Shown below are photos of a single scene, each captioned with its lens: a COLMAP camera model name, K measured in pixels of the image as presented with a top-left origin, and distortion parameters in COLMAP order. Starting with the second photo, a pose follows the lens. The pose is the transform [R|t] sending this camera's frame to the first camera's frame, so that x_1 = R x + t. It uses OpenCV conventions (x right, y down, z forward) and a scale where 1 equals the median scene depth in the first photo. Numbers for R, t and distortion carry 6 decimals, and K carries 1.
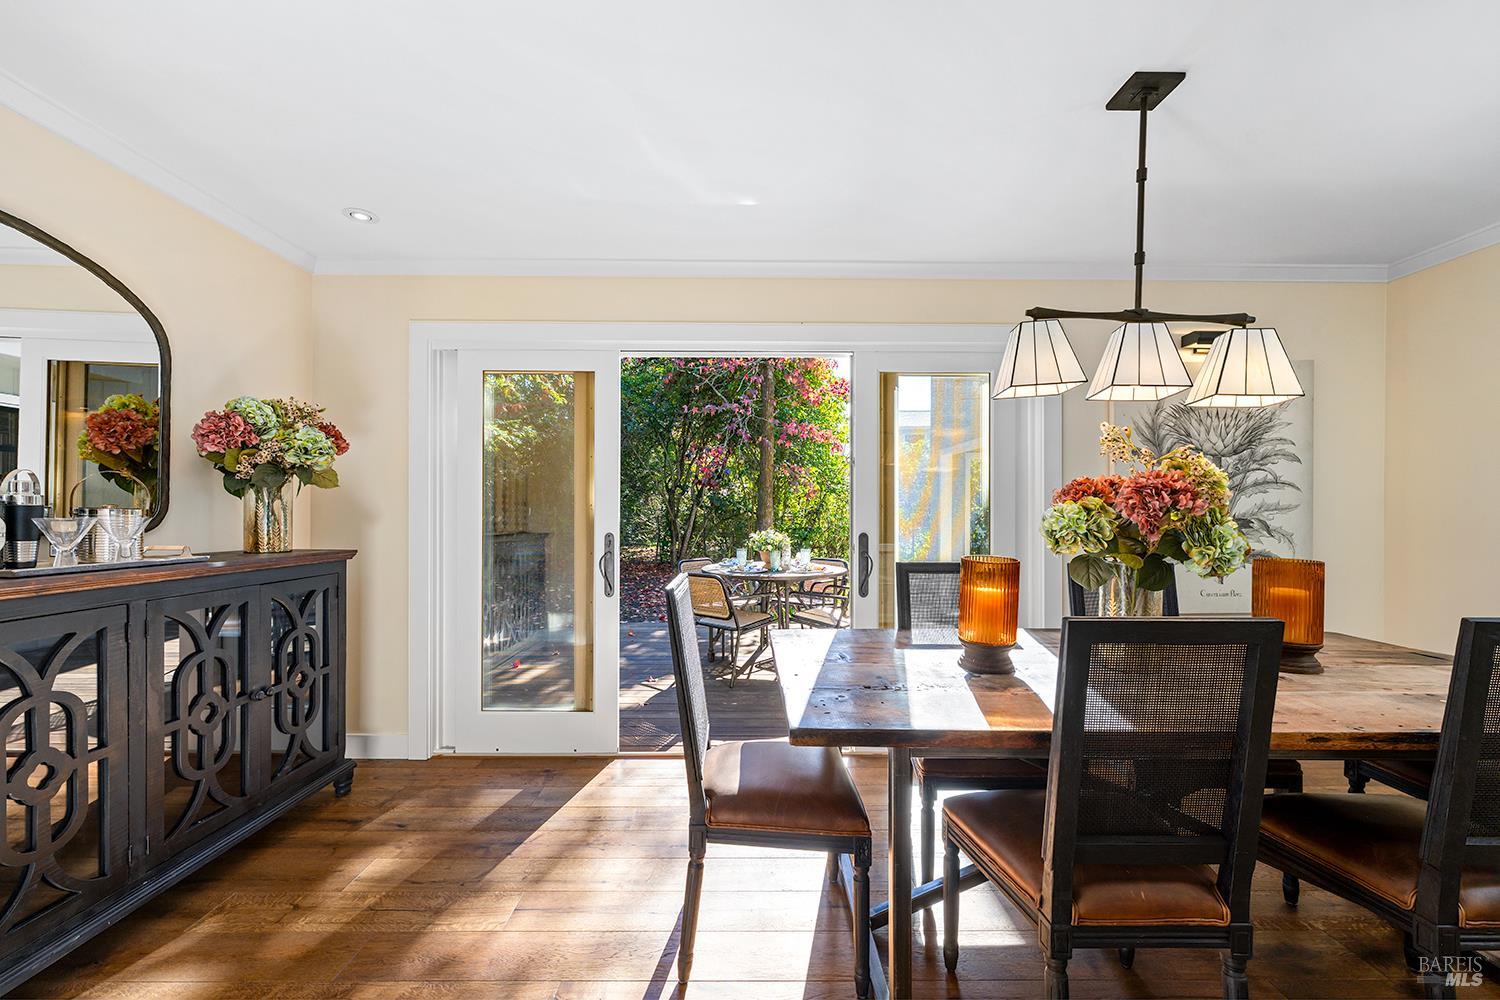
lens RADIAL K [[607.5, 0, 749.8], [0, 607.5, 509.1], [0, 0, 1]] dist [-0.000819, -0.000229]
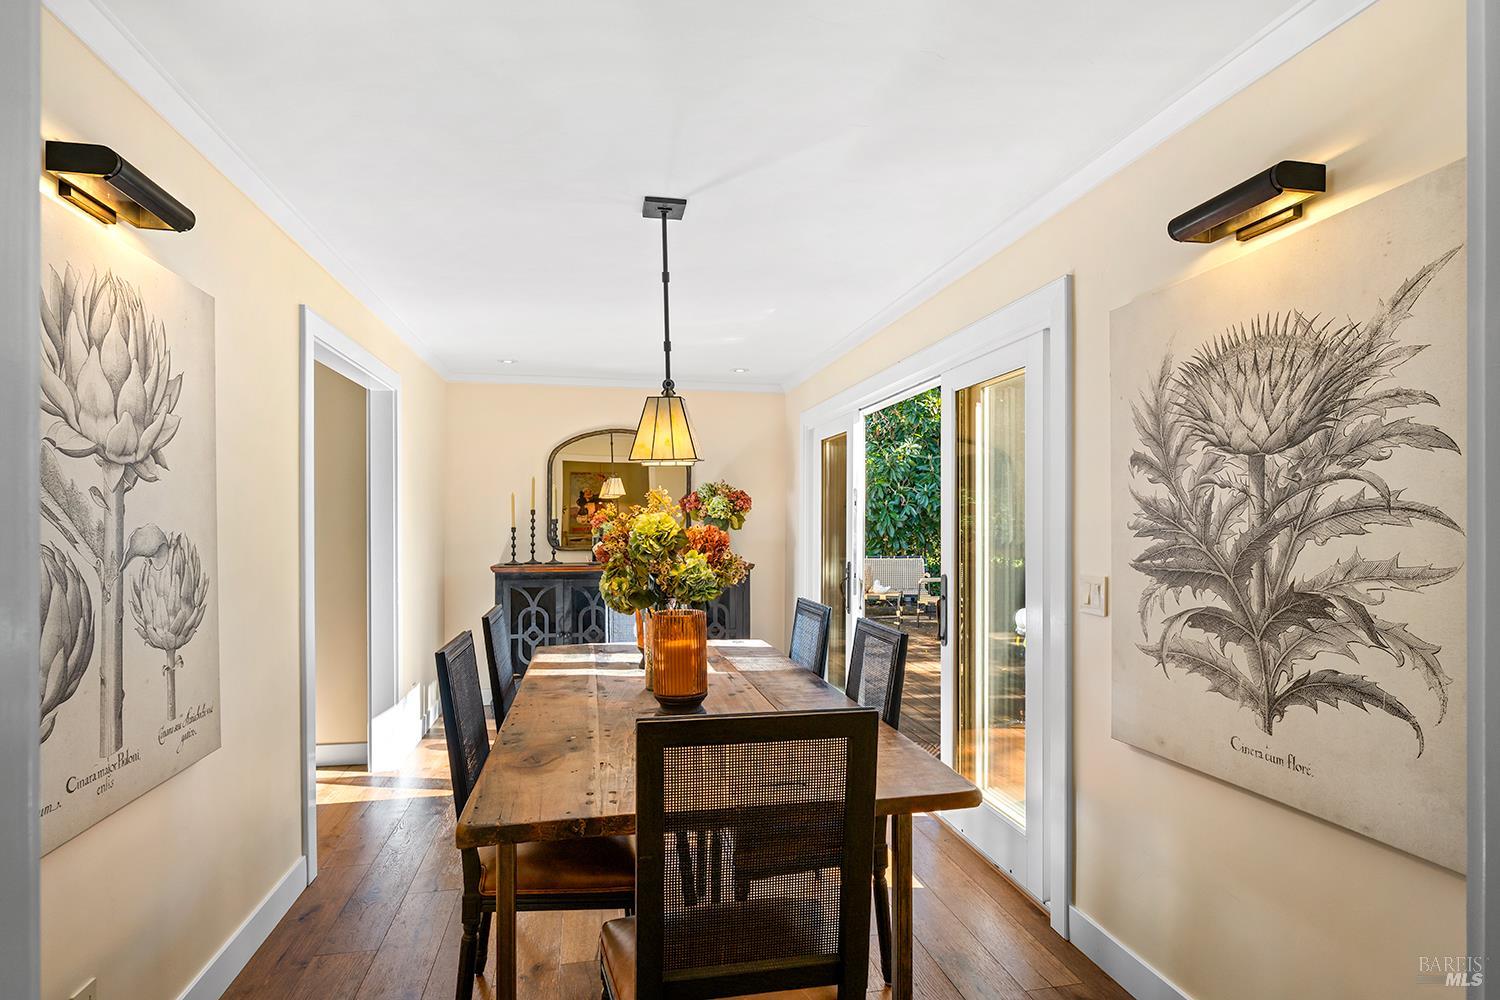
lens RADIAL K [[769.8, 0, 748.0], [0, 769.8, 515.5], [0, 0, 1]] dist [-0.003534, -0.000012]
pose [[0.191601, -0.013907, -0.981374, 1.268630], [0.005975, 0.999898, -0.013003, -0.035055], [0.981455, -0.003373, 0.191665, 0.507863]]
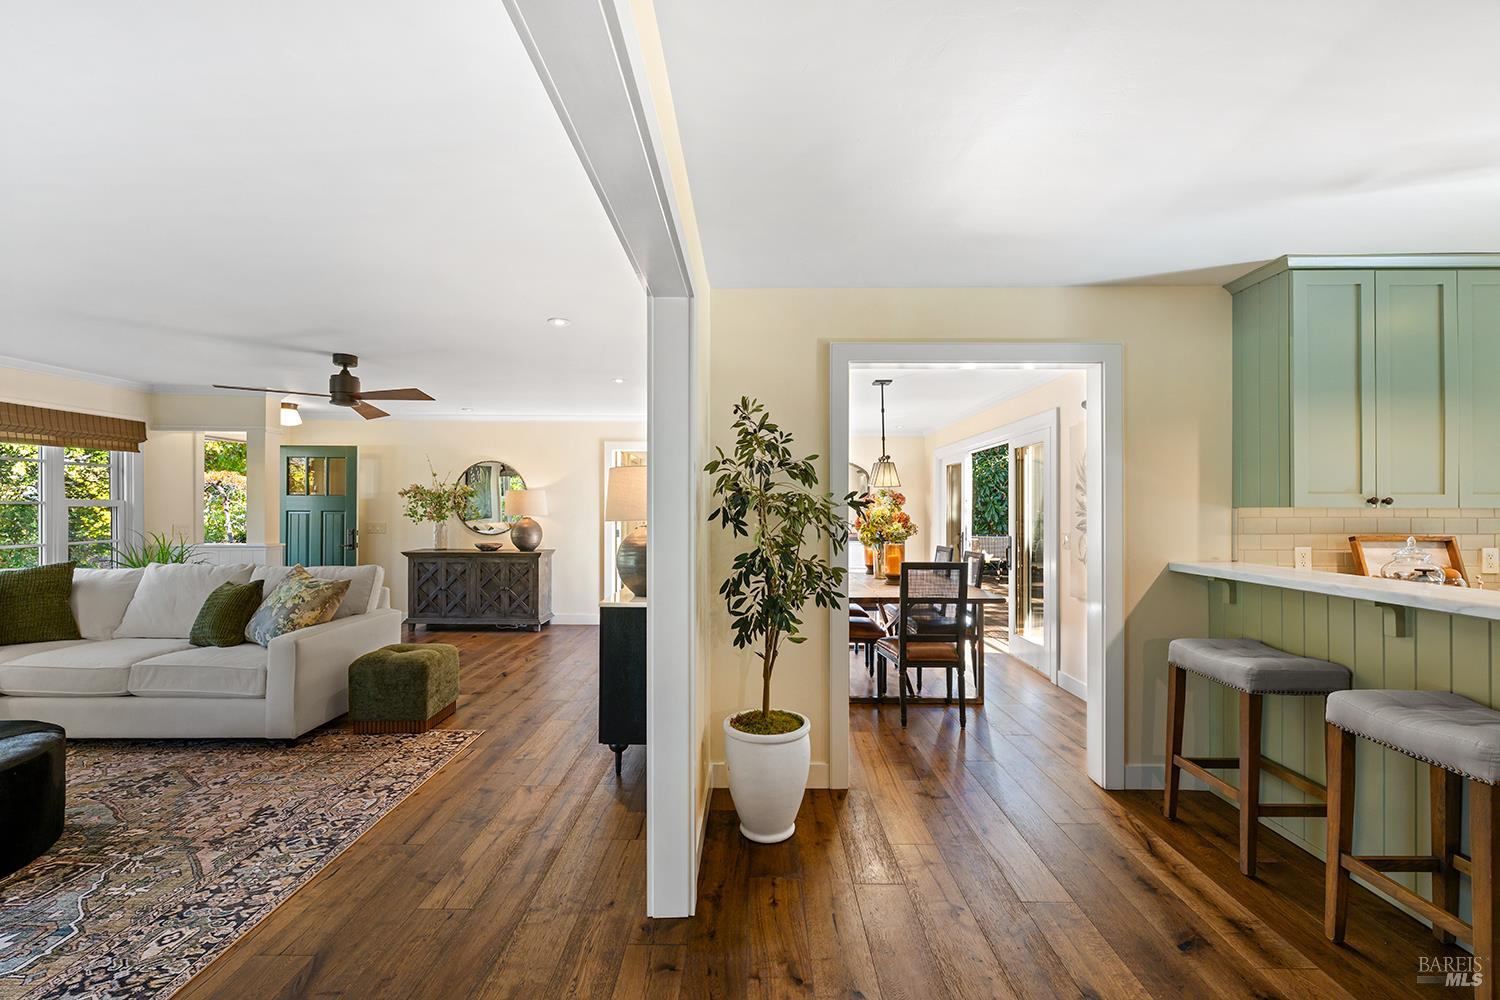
lens RADIAL K [[607.5, 0, 756.3], [0, 607.5, 511.1], [0, 0, 1]] dist [-0.000819, -0.000229]
pose [[-0.007924, -0.006471, -0.999948, 2.102237], [0.004664, 0.999968, -0.006508, -0.027870], [0.999958, -0.004715, -0.007894, 0.239415]]
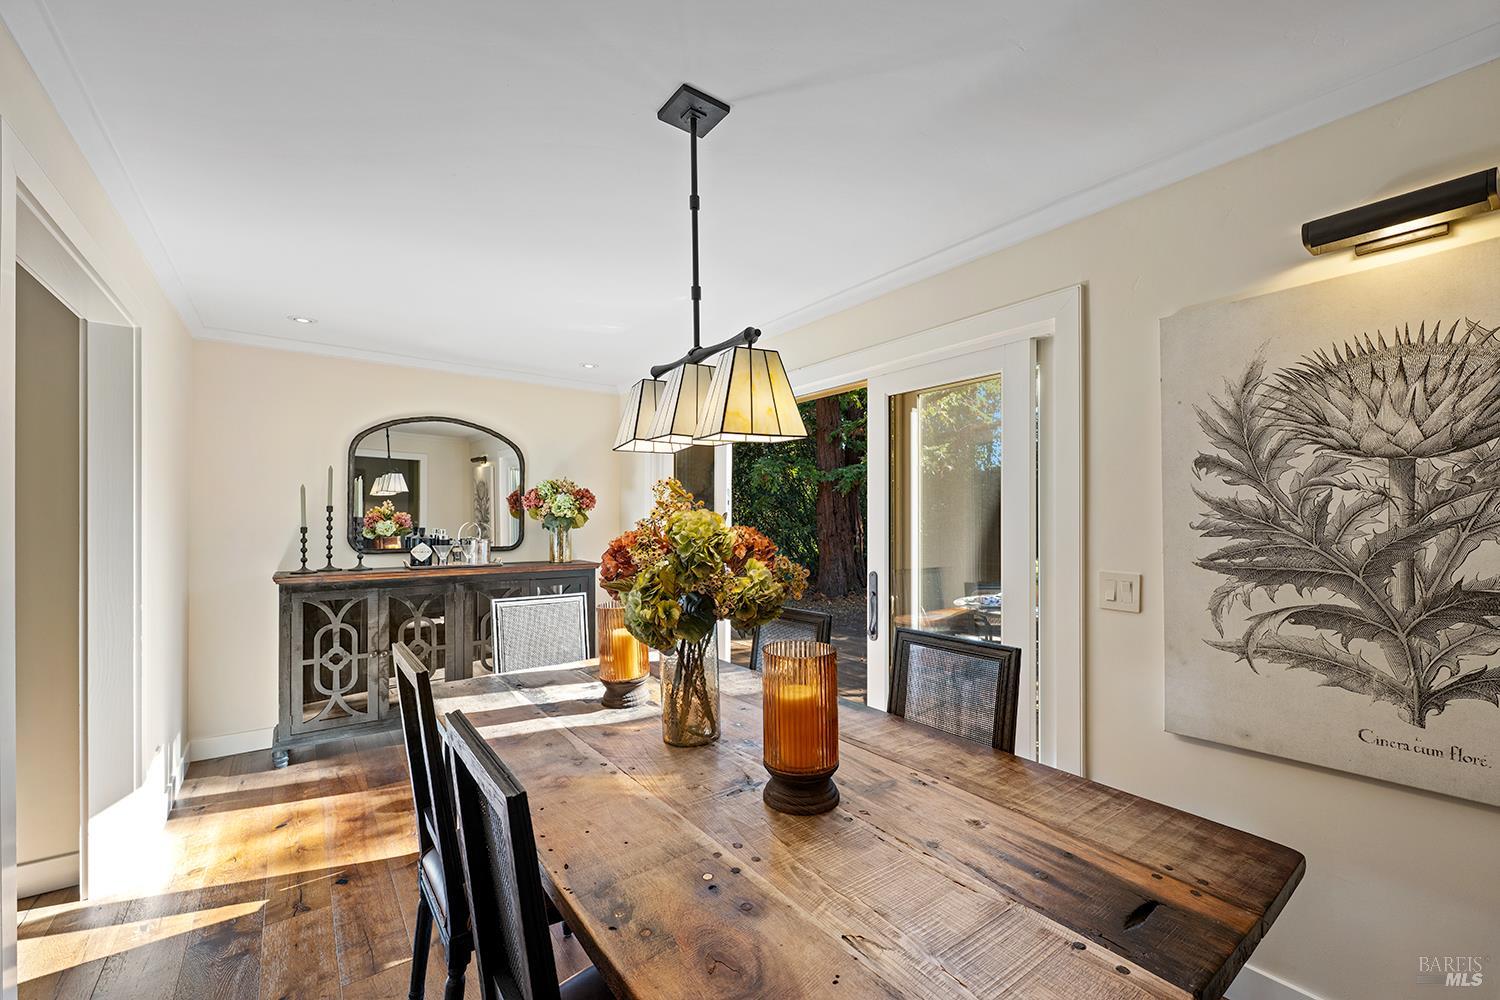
lens RADIAL K [[607.5, 0, 768.9], [0, 607.5, 515.7], [0, 0, 1]] dist [-0.000819, -0.000229]
pose [[0.608451, -0.011292, -0.793511, 0.845021], [0.006302, 0.999936, -0.009397, -0.039760], [0.793566, 0.000717, 0.608484, 0.310880]]
